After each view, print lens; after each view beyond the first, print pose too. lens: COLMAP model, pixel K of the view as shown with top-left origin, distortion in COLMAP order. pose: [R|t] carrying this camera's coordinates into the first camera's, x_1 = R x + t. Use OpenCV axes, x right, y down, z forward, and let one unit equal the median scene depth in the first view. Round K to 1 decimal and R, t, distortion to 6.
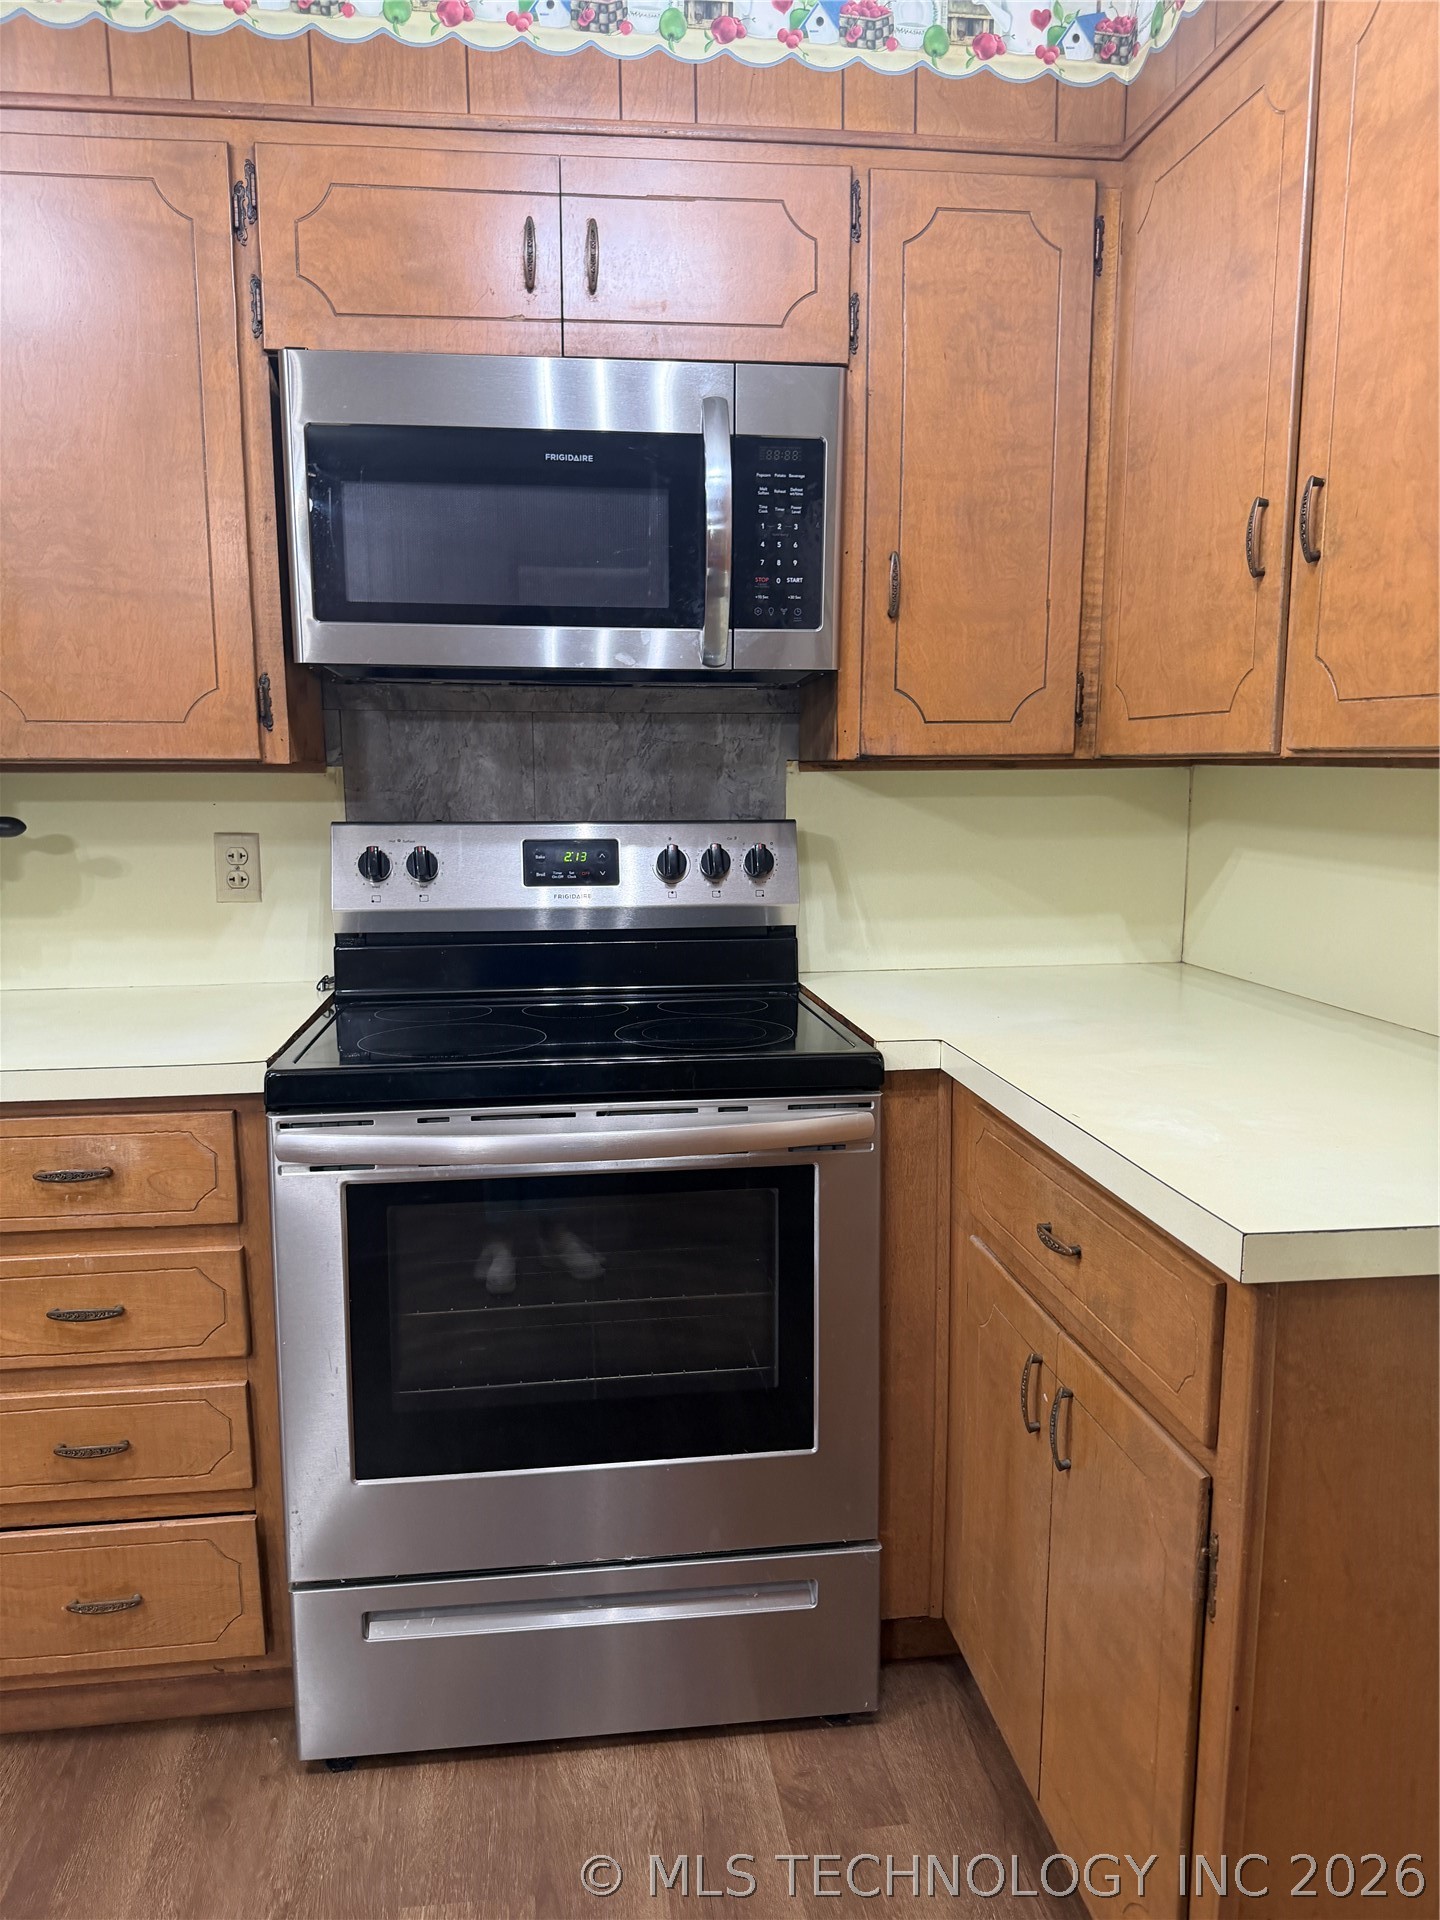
lens RADIAL K [[1360.8, 0, 716.3], [0, 1360.8, 974.5], [0, 0, 1]] dist [0.025558, -0.038774]
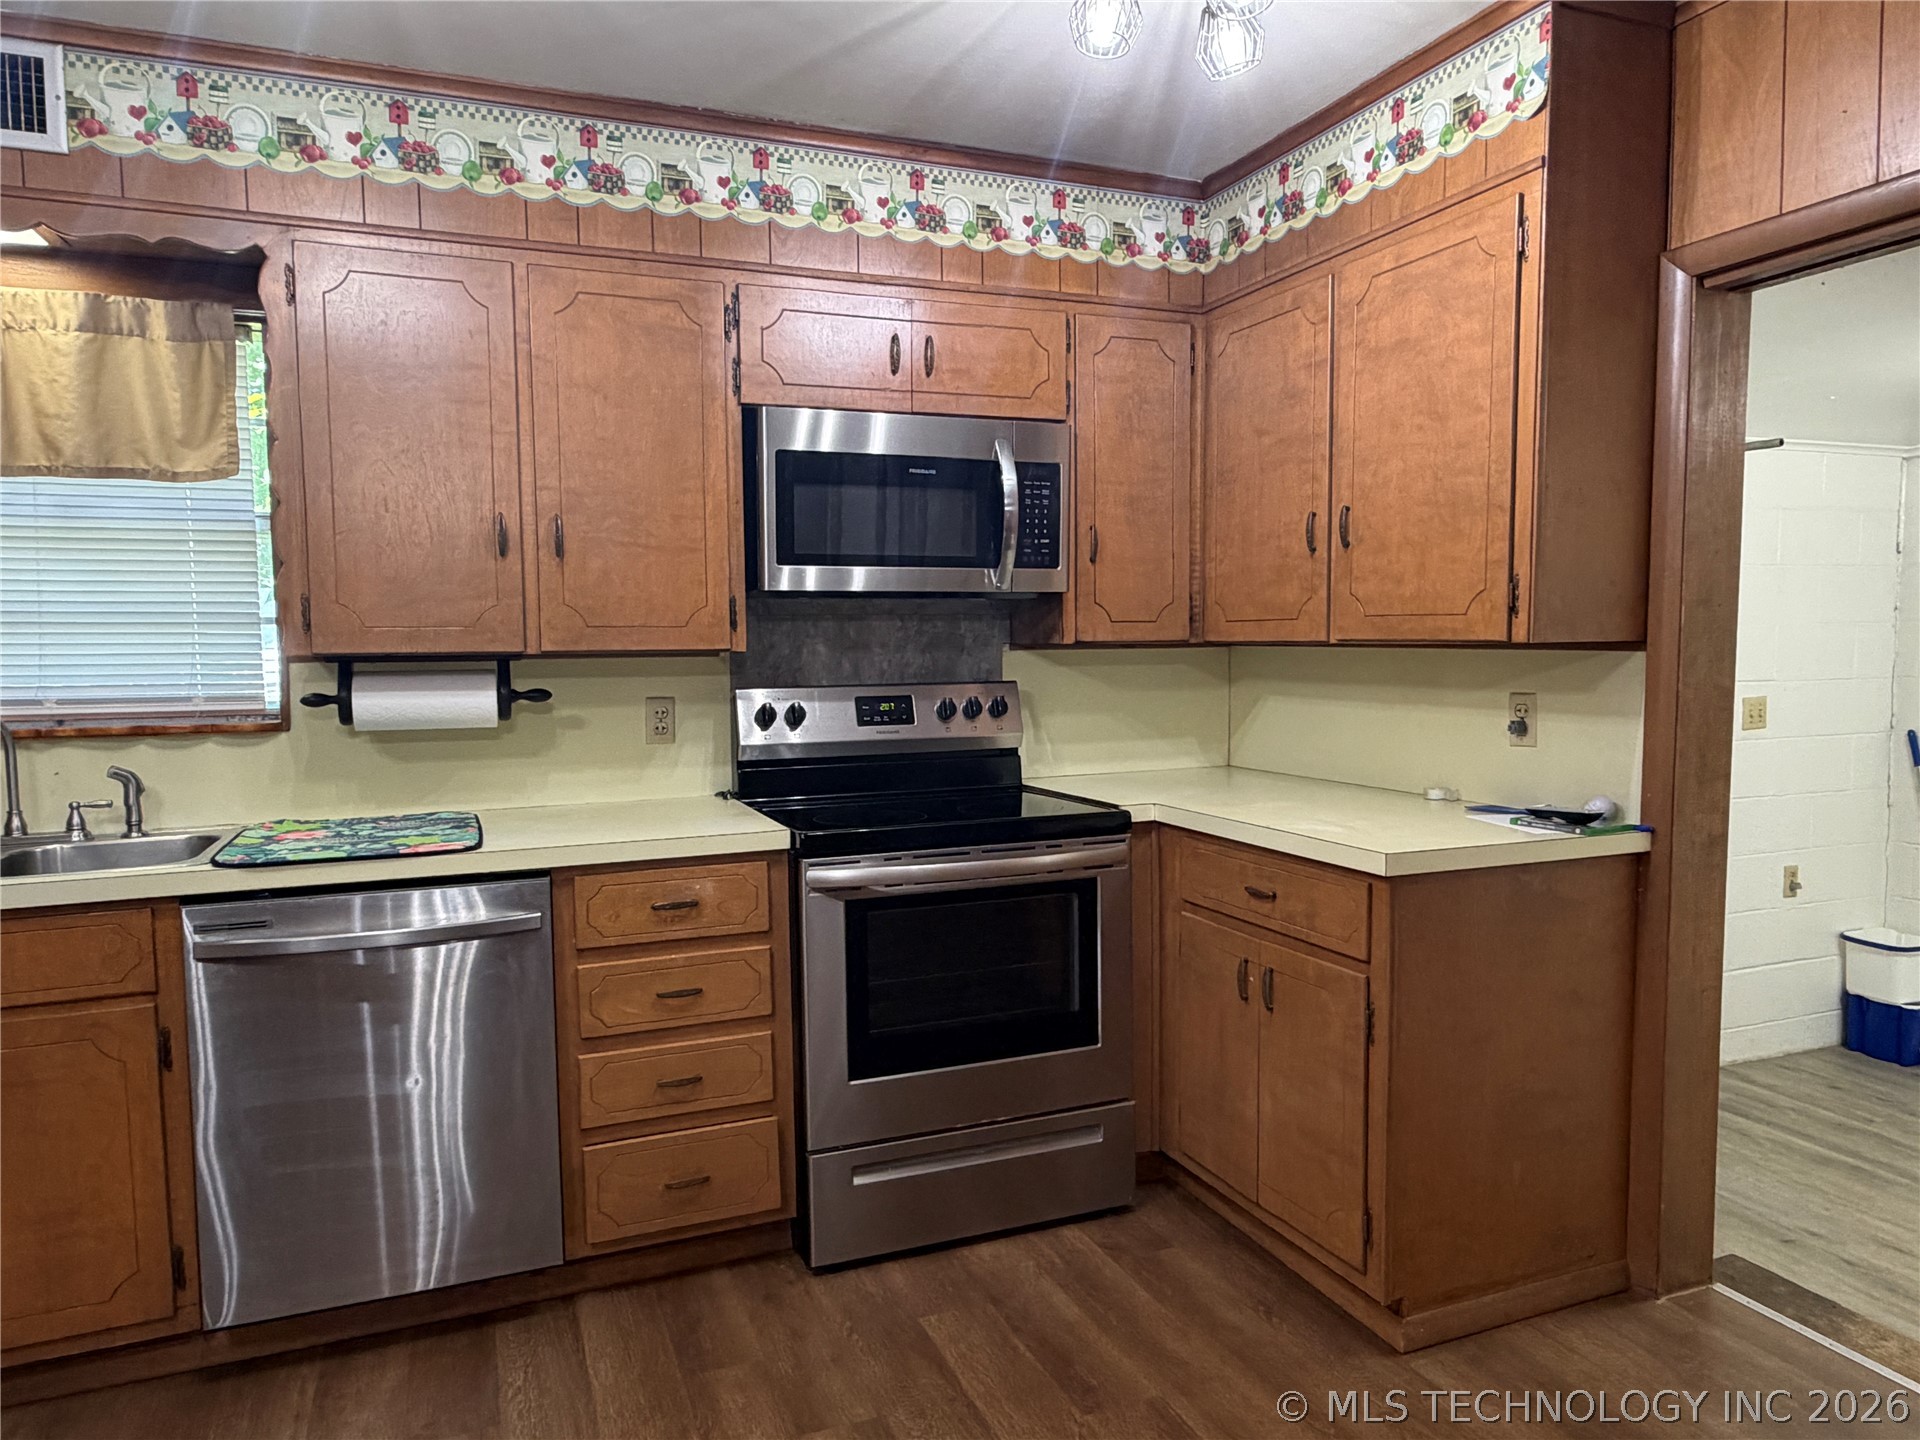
lens RADIAL K [[1228.6, 0, 958.5], [0, 1228.6, 728.6], [0, 0, 1]] dist [-0.001169, 0.000037]
pose [[0.968199, -0.026535, 0.248769, -0.456781], [0.046578, 0.996093, -0.075029, 0.057651], [-0.245806, 0.084230, 0.965652, -0.463425]]
